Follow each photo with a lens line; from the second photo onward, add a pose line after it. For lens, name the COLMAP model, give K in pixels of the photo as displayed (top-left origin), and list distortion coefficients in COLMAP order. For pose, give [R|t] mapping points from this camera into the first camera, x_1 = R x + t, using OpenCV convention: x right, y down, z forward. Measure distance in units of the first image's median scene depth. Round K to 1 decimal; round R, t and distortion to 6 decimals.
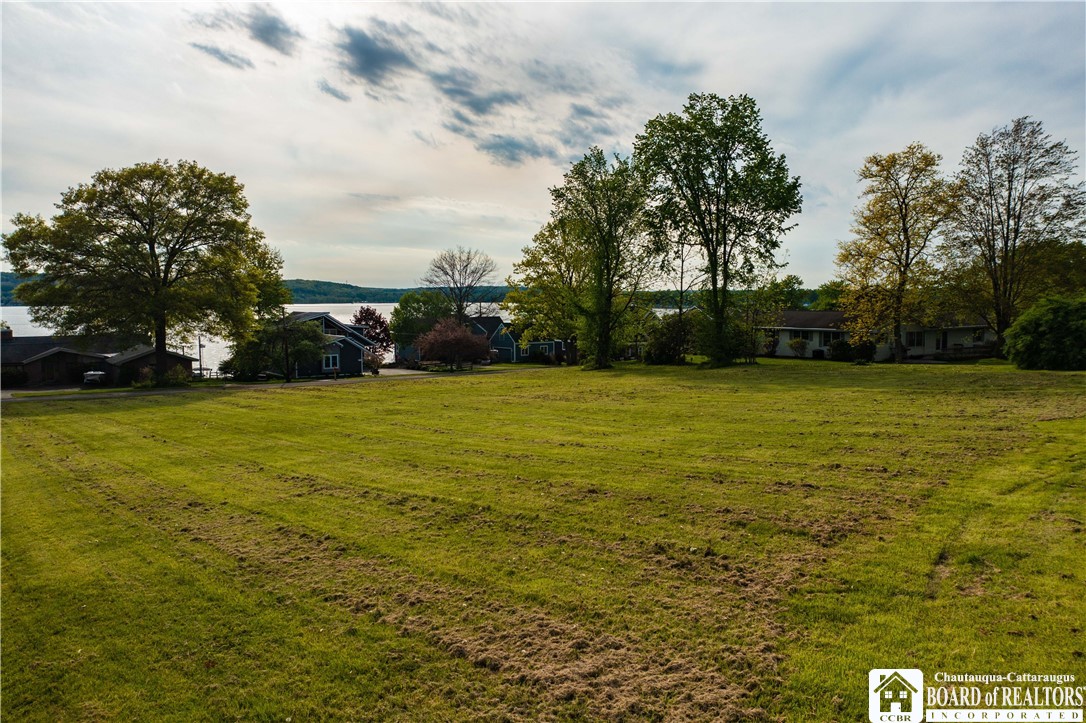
lens RADIAL K [[843.3, 0, 540.2], [0, 843.3, 357.7], [0, 0, 1]] dist [0.012172, 0.002380]
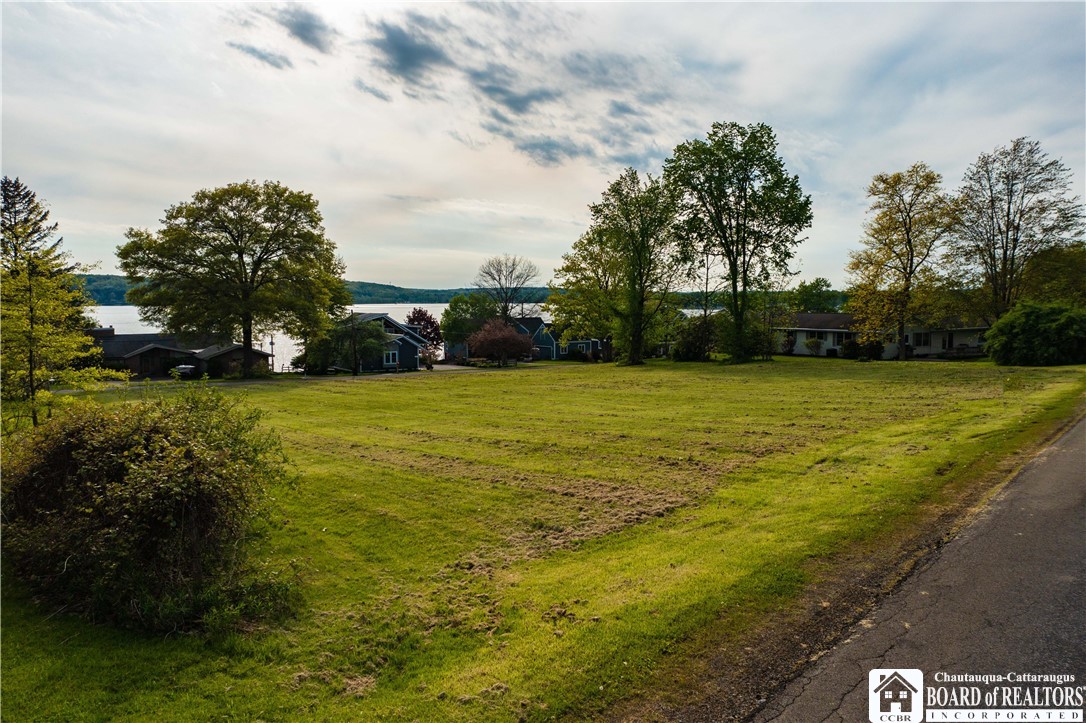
lens RADIAL K [[843.3, 0, 540.2], [0, 843.3, 357.7], [0, 0, 1]] dist [0.012172, 0.002380]
pose [[0.999115, 0.004899, -0.041769, -0.005513], [-0.004893, 0.999988, 0.000226, 0.004109], [0.041769, -0.000021, 0.999127, -0.125345]]
